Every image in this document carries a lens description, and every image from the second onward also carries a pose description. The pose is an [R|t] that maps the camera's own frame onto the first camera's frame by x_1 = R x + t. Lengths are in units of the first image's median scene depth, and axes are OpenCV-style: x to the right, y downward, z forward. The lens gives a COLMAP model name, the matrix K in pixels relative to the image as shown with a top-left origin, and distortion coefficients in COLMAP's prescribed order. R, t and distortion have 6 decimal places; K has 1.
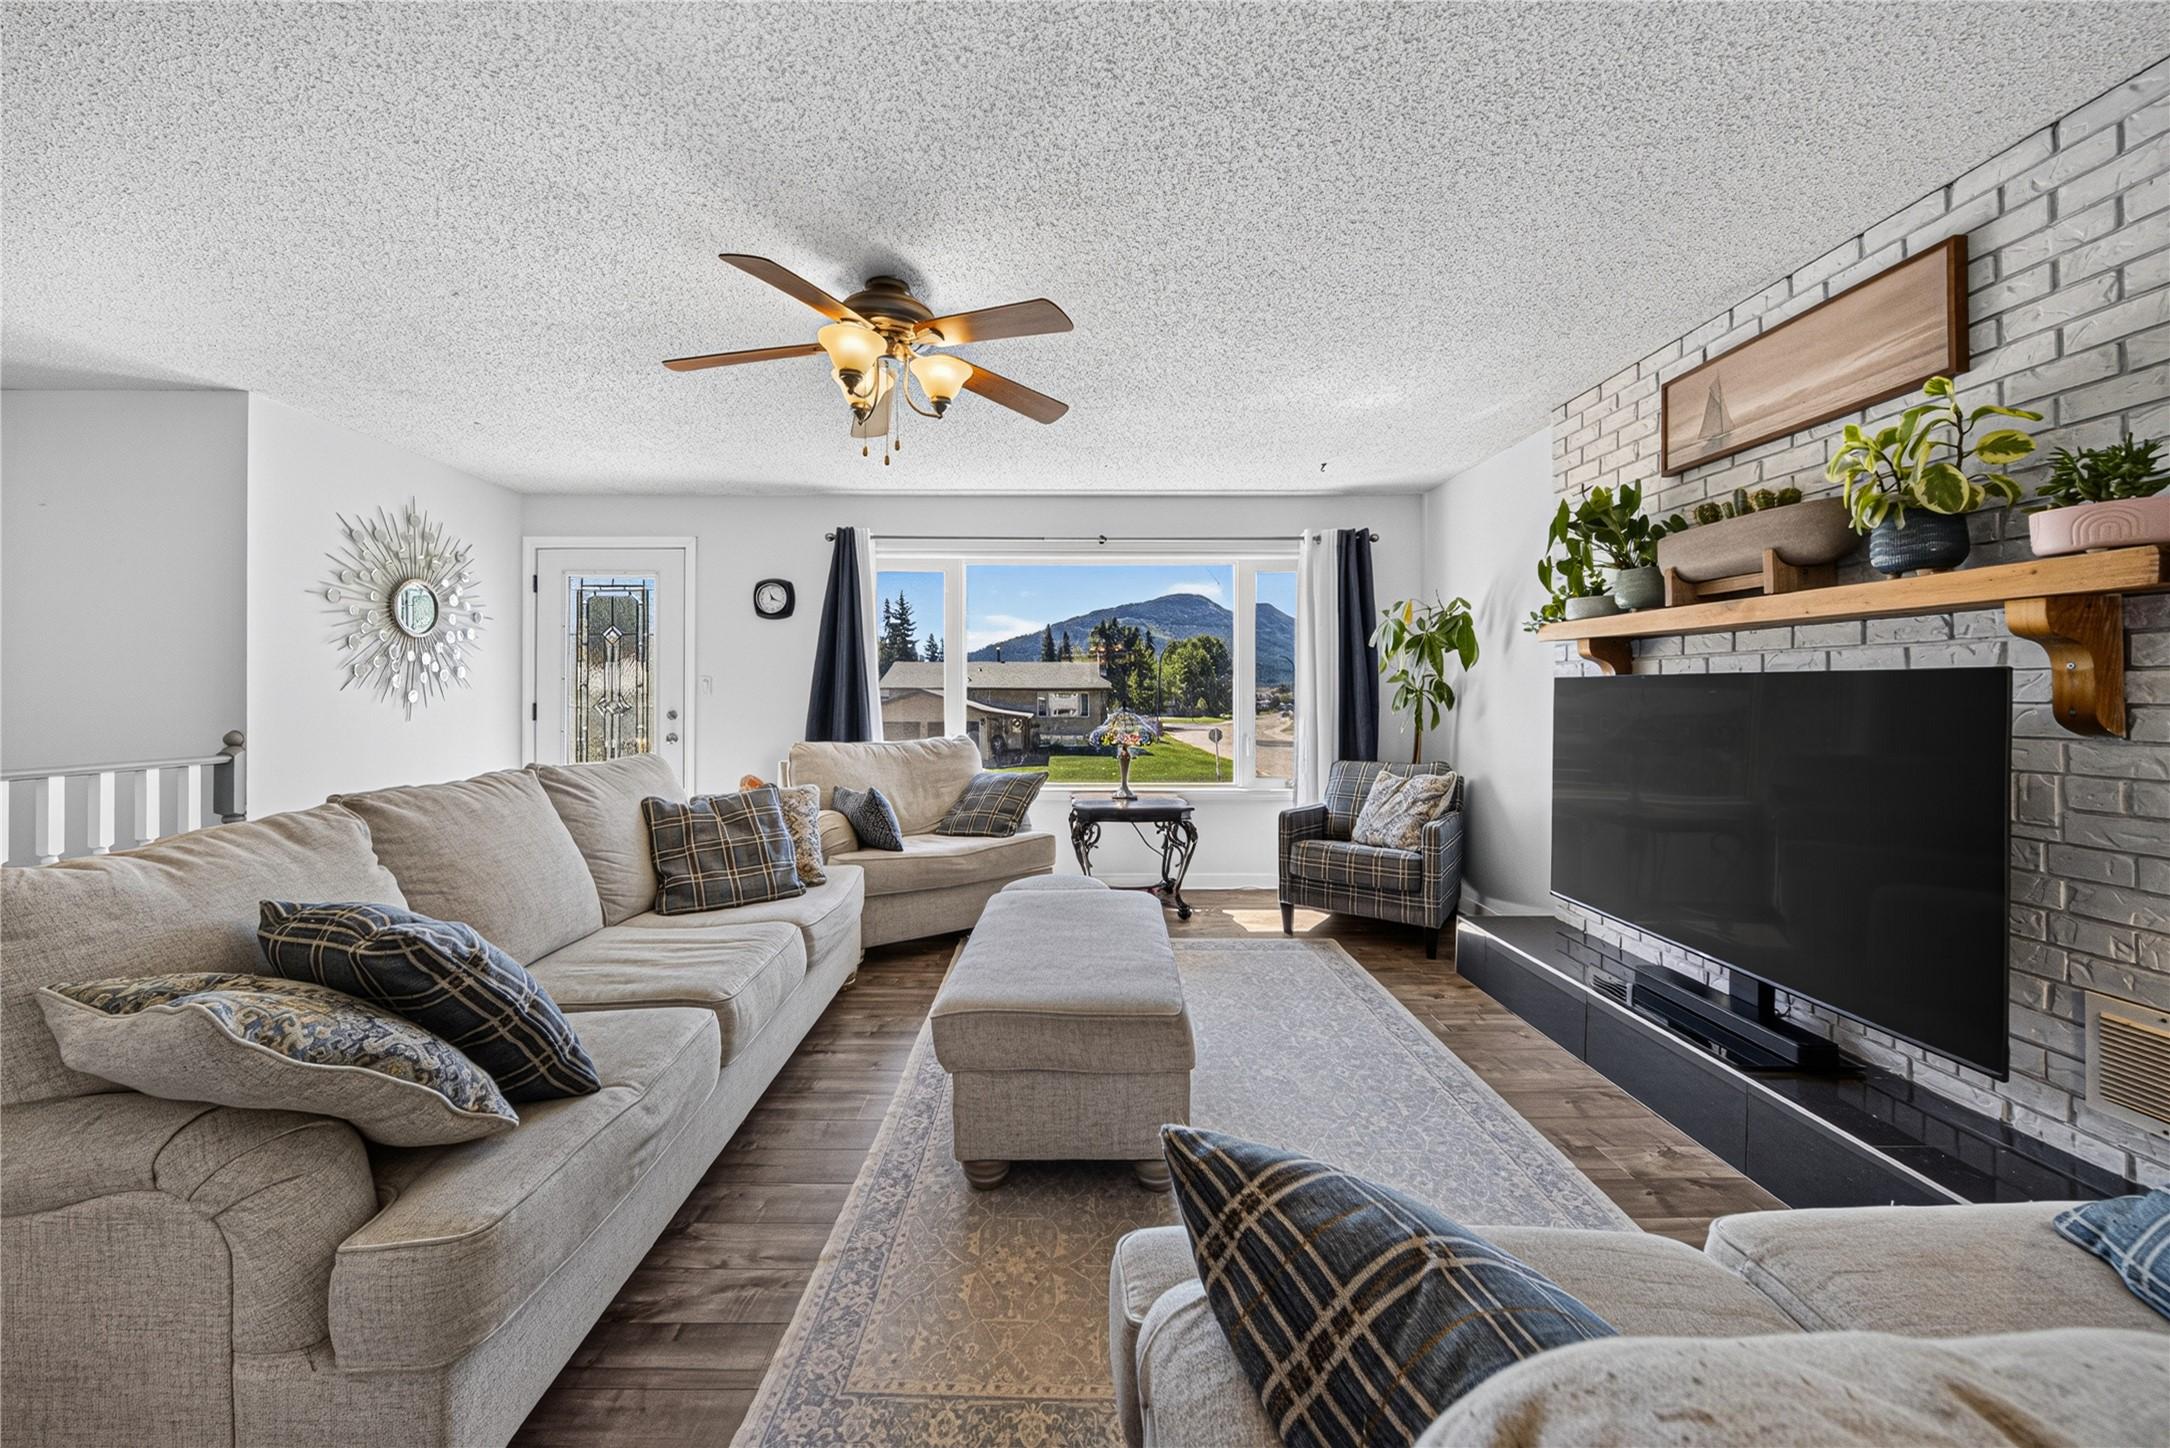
lens RADIAL K [[790.6, 0, 1075.6], [0, 790.6, 662.2], [0, 0, 1]] dist [-0.000468, -0.000120]
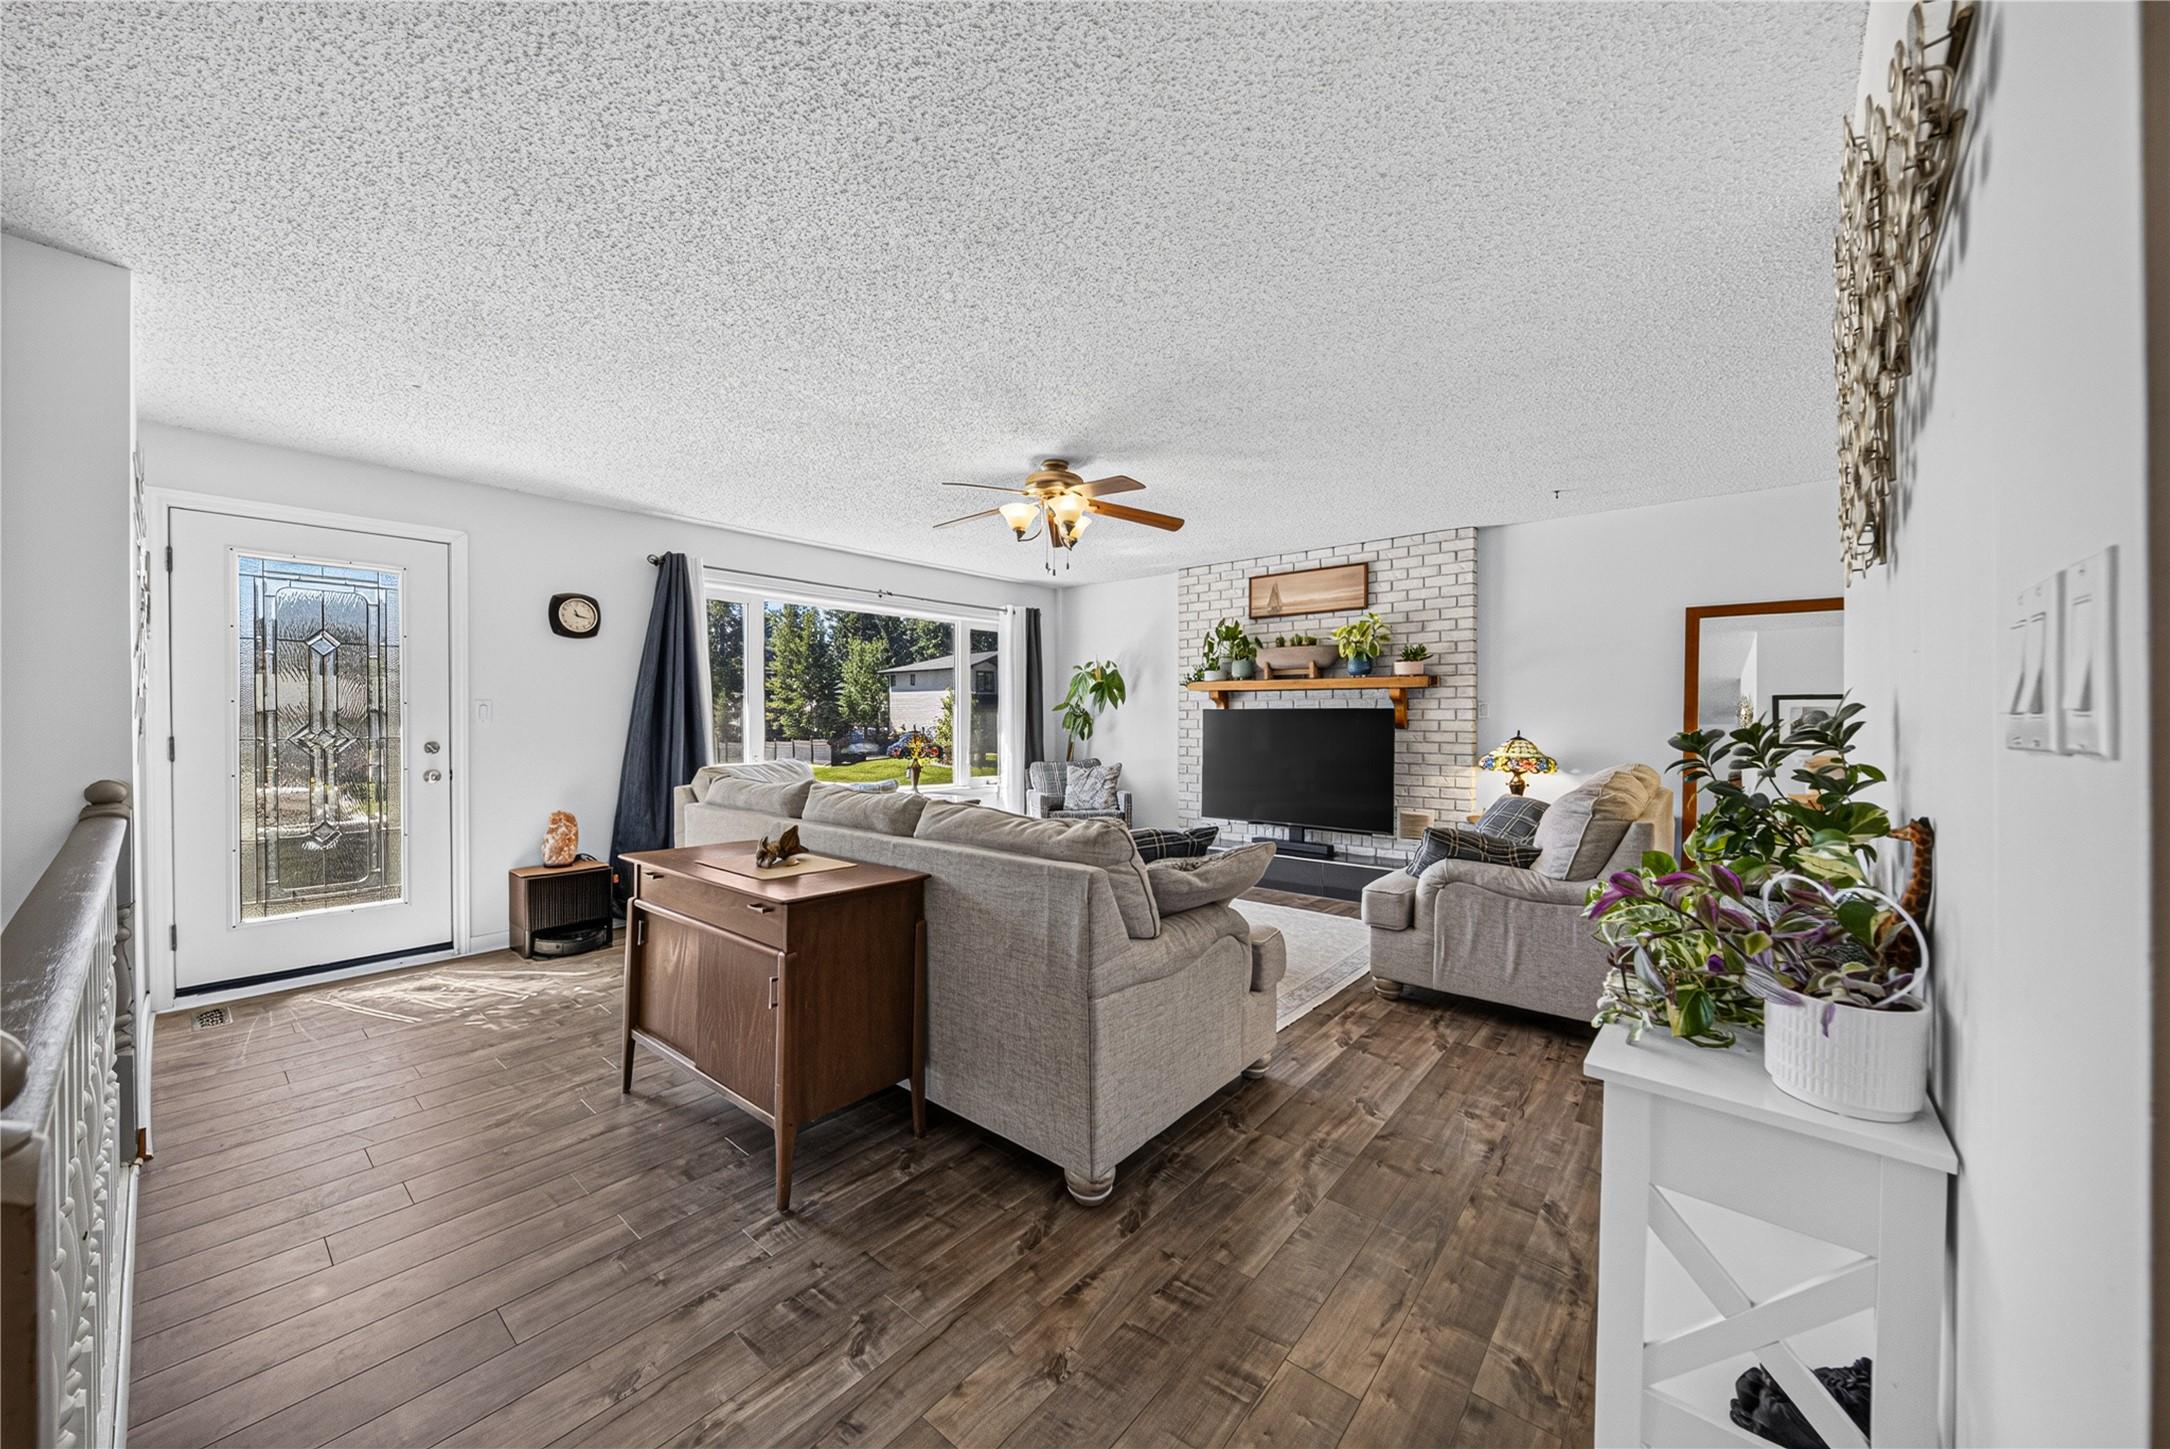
lens RADIAL K [[775.9, 0, 1088.1], [0, 775.9, 692.5], [0, 0, 1]] dist [0.000380, -0.000055]
pose [[0.648193, 0.022906, 0.761131, -1.336601], [-0.026749, 0.999616, -0.007304, -0.002637], [-0.761006, -0.015625, 0.648557, -0.075178]]
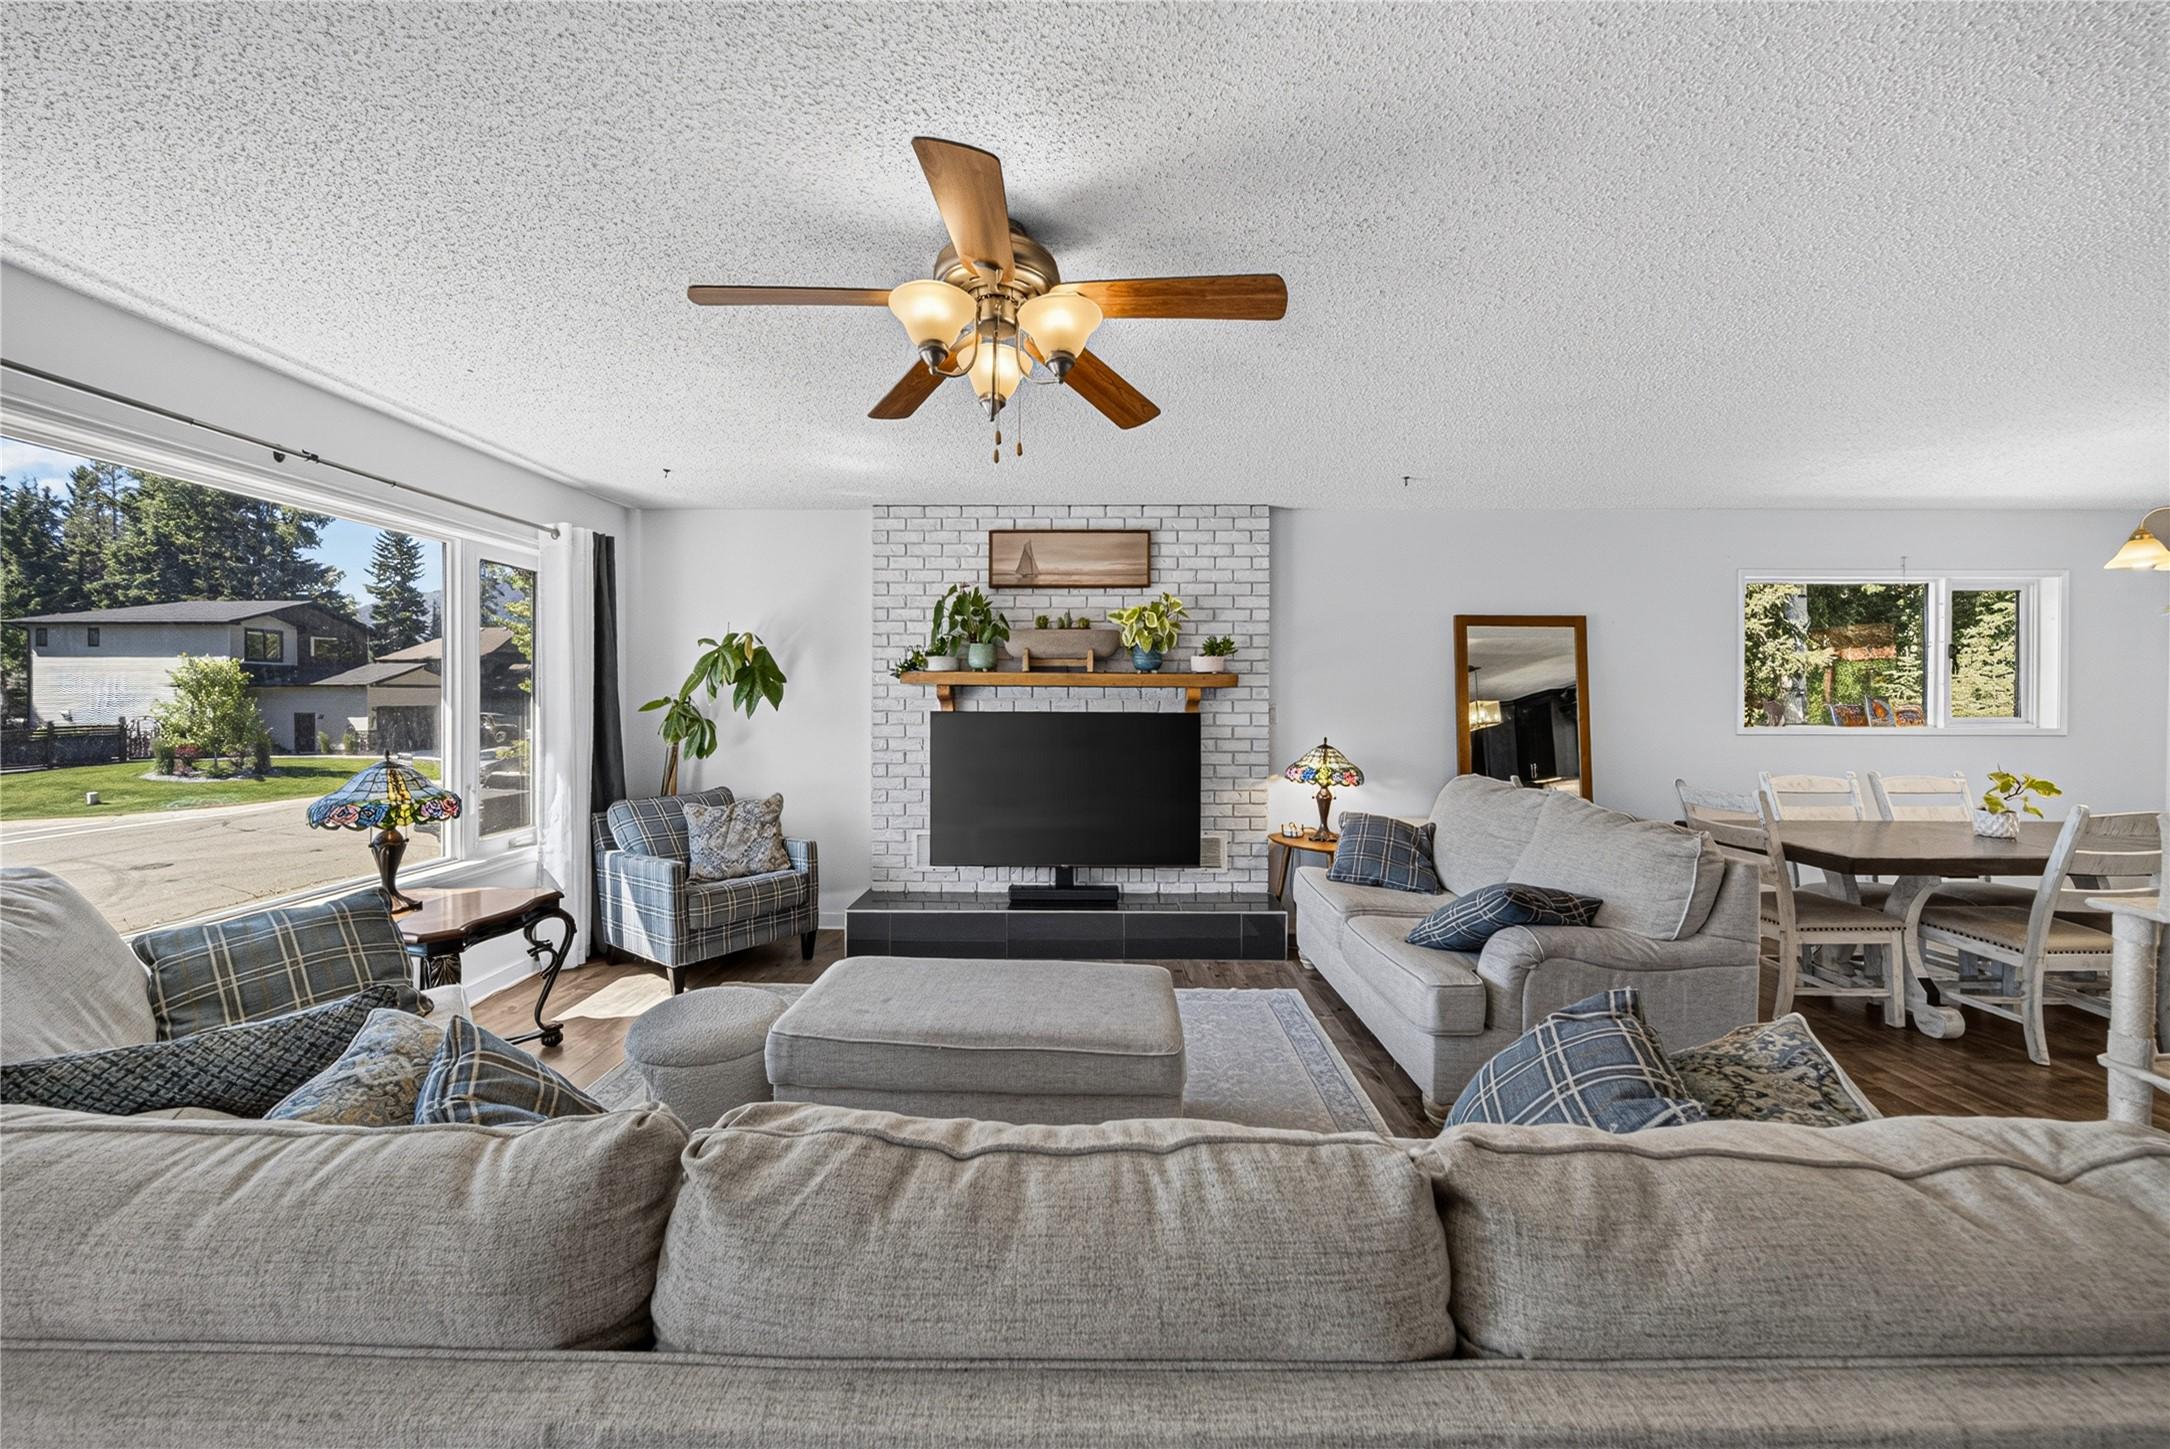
lens RADIAL K [[800.1, 0, 1089.0], [0, 800.1, 695.4], [0, 0, 1]] dist [0.000575, 0.000019]
pose [[0.023707, 0.003917, 0.999711, -0.989752], [-0.038375, 0.999259, -0.003005, -0.020466], [-0.998982, -0.038293, 0.023840, 0.838067]]
